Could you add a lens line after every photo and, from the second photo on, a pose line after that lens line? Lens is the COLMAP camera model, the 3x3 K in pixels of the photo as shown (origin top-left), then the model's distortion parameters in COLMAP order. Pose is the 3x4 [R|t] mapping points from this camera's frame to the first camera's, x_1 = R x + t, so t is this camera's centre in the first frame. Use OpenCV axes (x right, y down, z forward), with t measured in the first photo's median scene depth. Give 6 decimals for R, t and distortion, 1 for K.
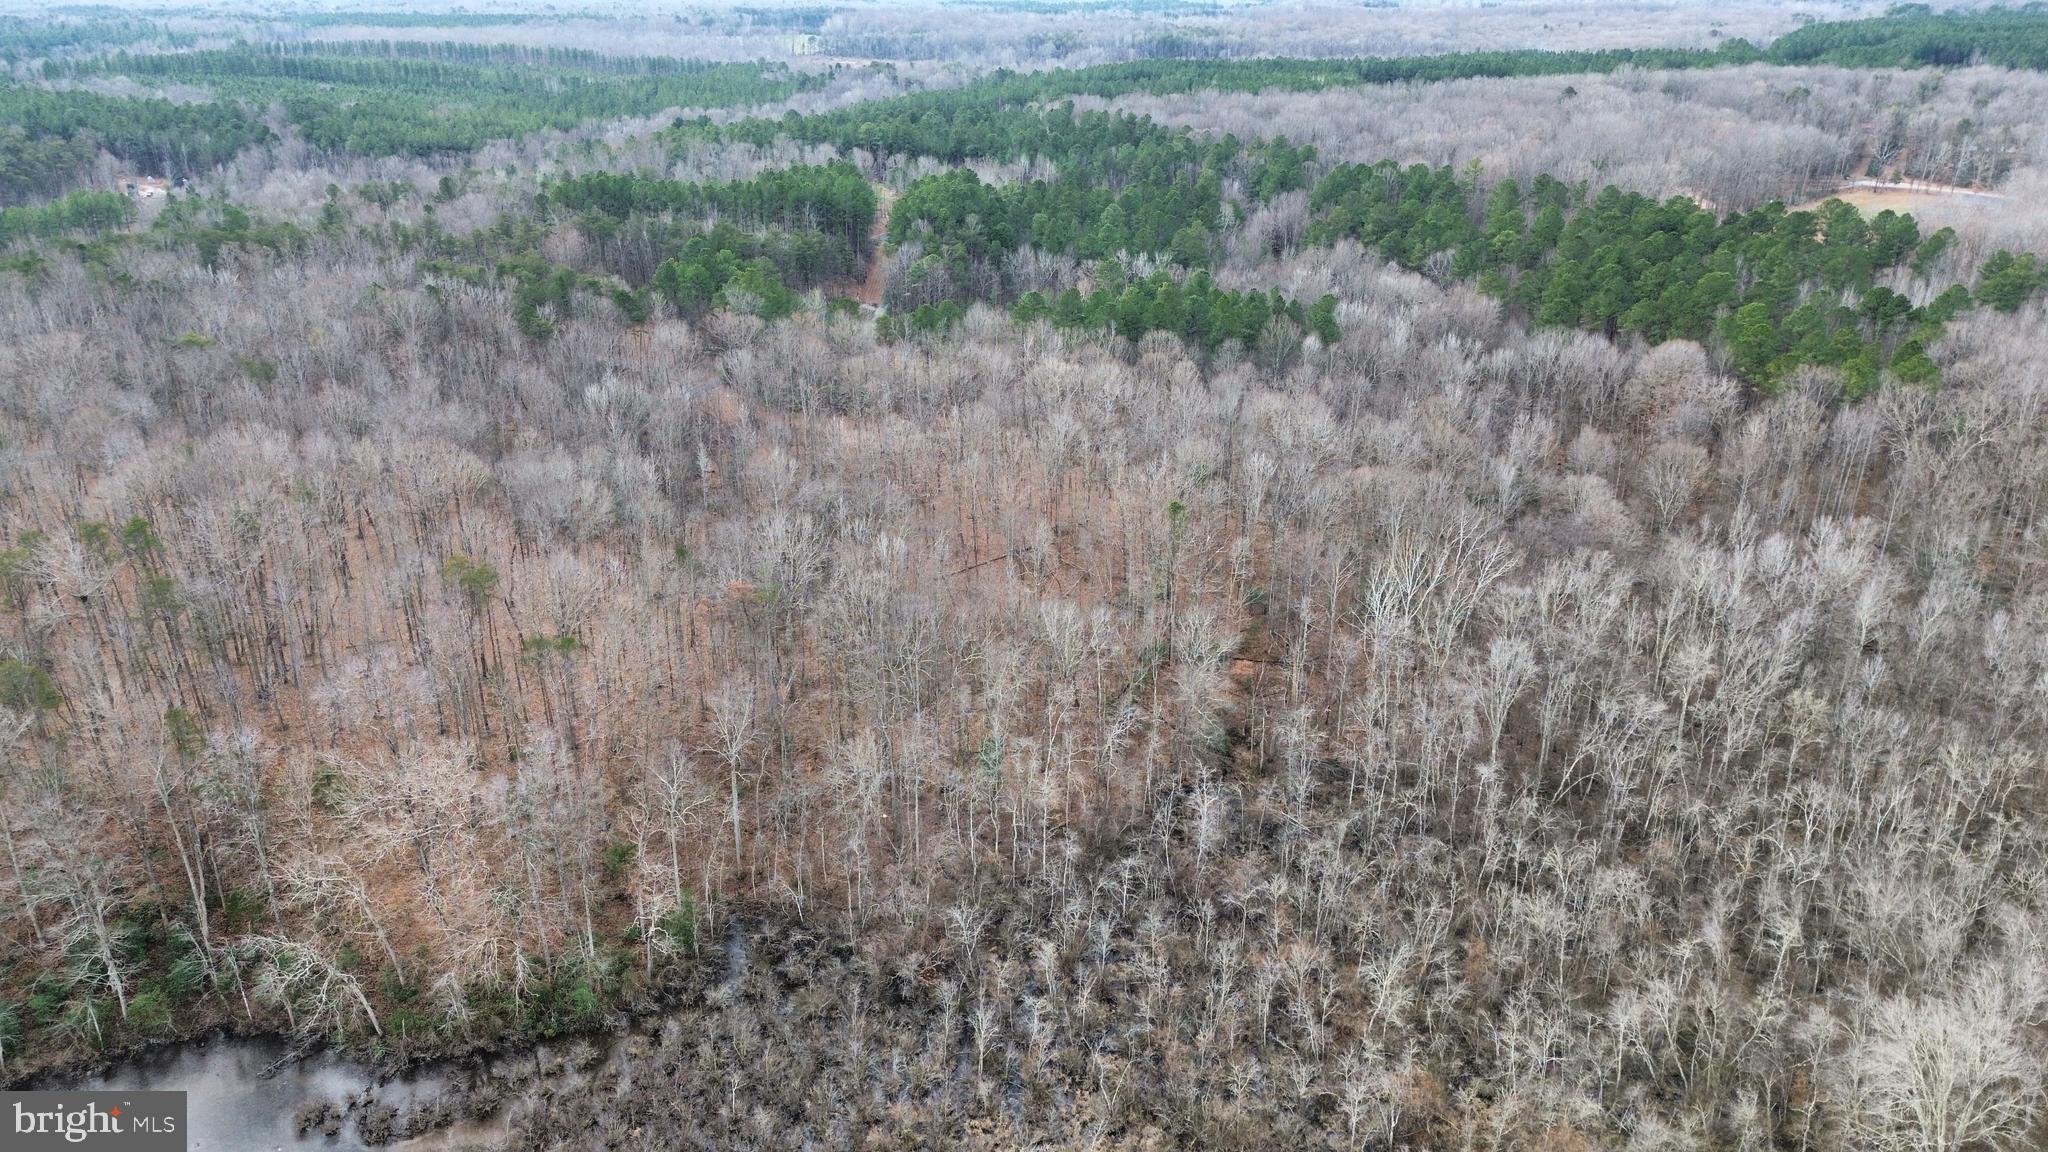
lens RADIAL K [[1451.2, 0, 1029.9], [0, 1451.2, 572.8], [0, 0, 1]] dist [0.087812, -0.100500]
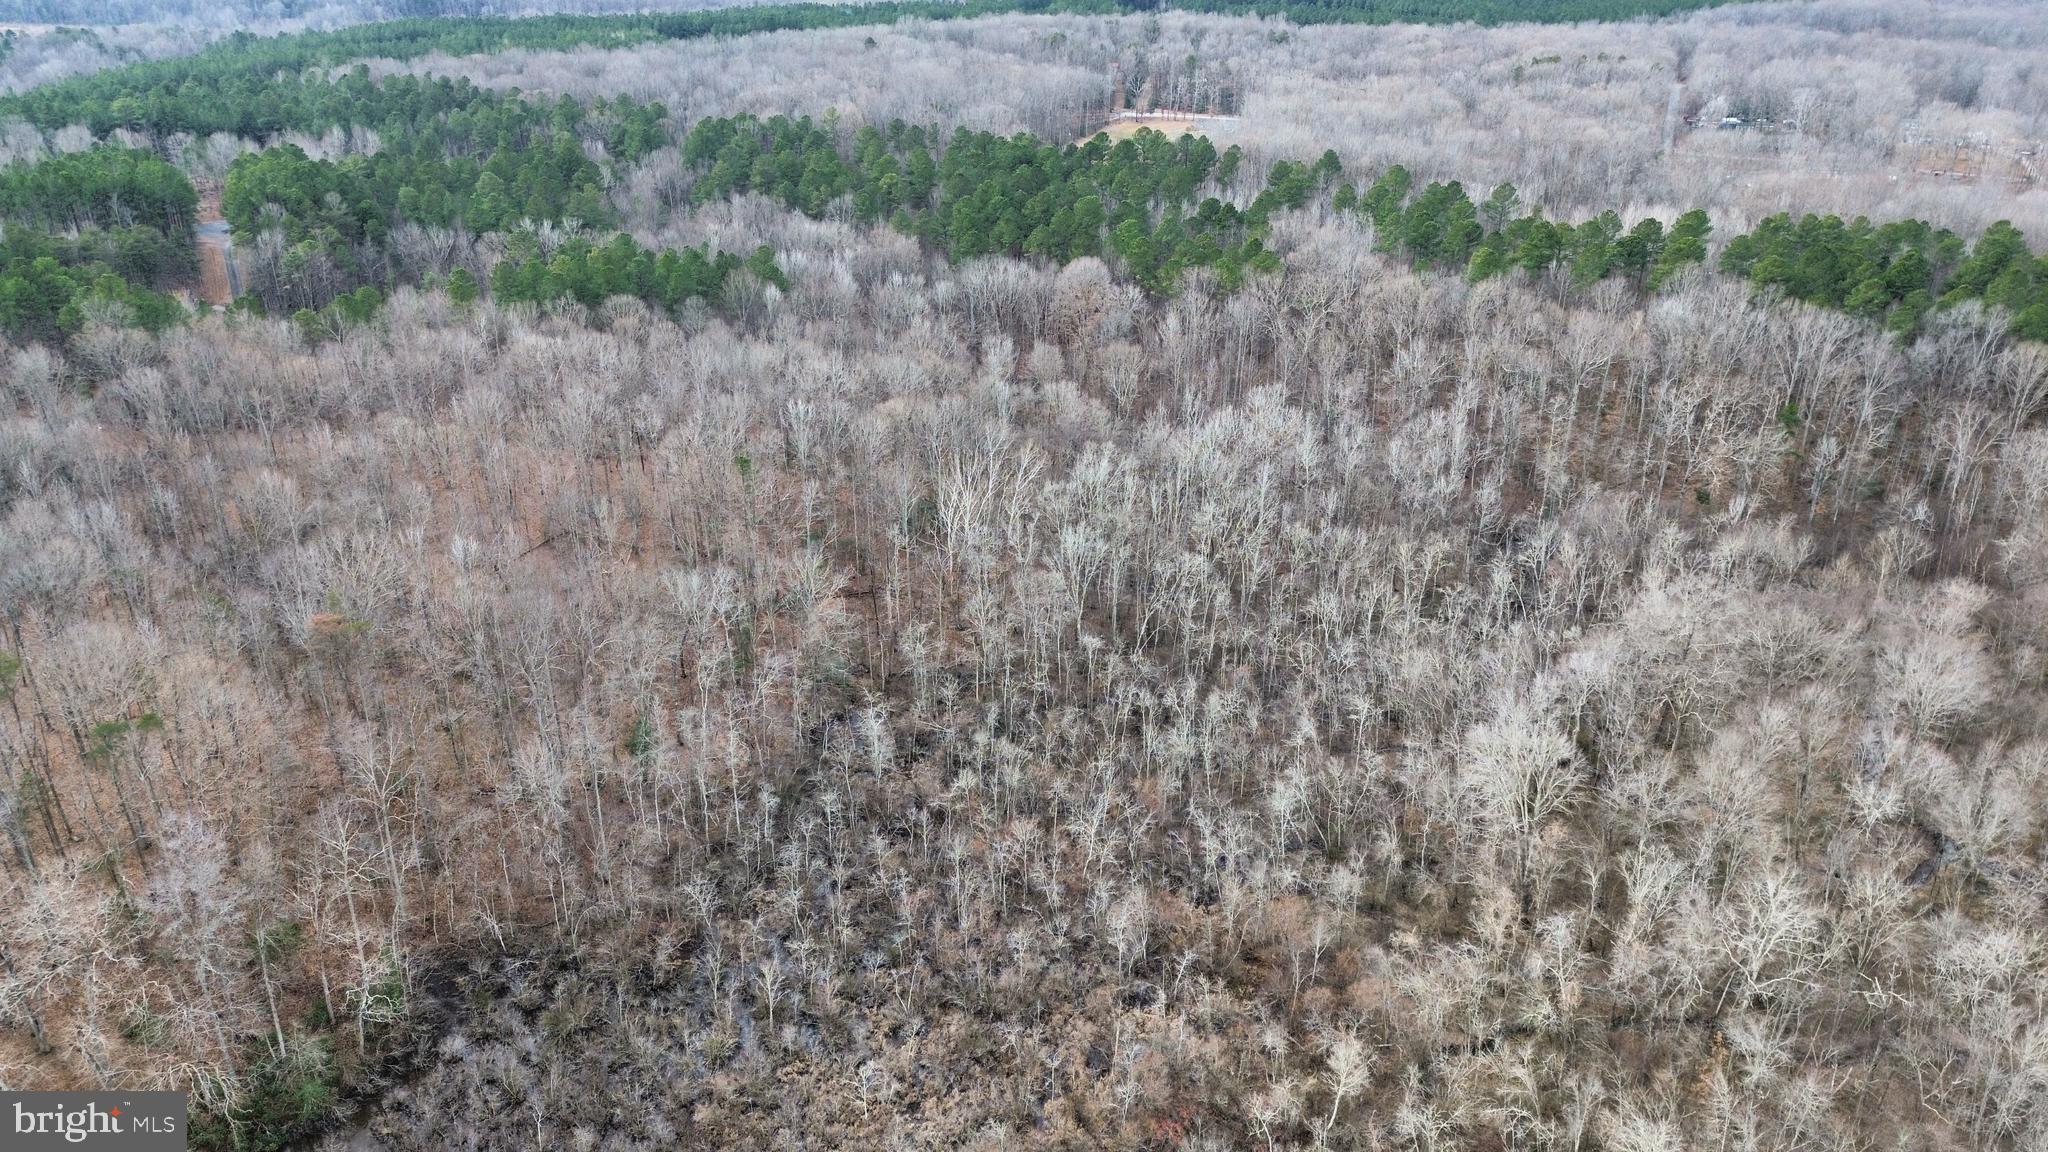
lens RADIAL K [[1442.4, 0, 1032.0], [0, 1442.4, 573.3], [0, 0, 1]] dist [0.084822, -0.079912]
pose [[0.883550, -0.191817, 0.427254, -0.152165], [0.179476, 0.981311, 0.069410, -0.002342], [-0.432583, 0.015354, 0.901464, 0.003361]]
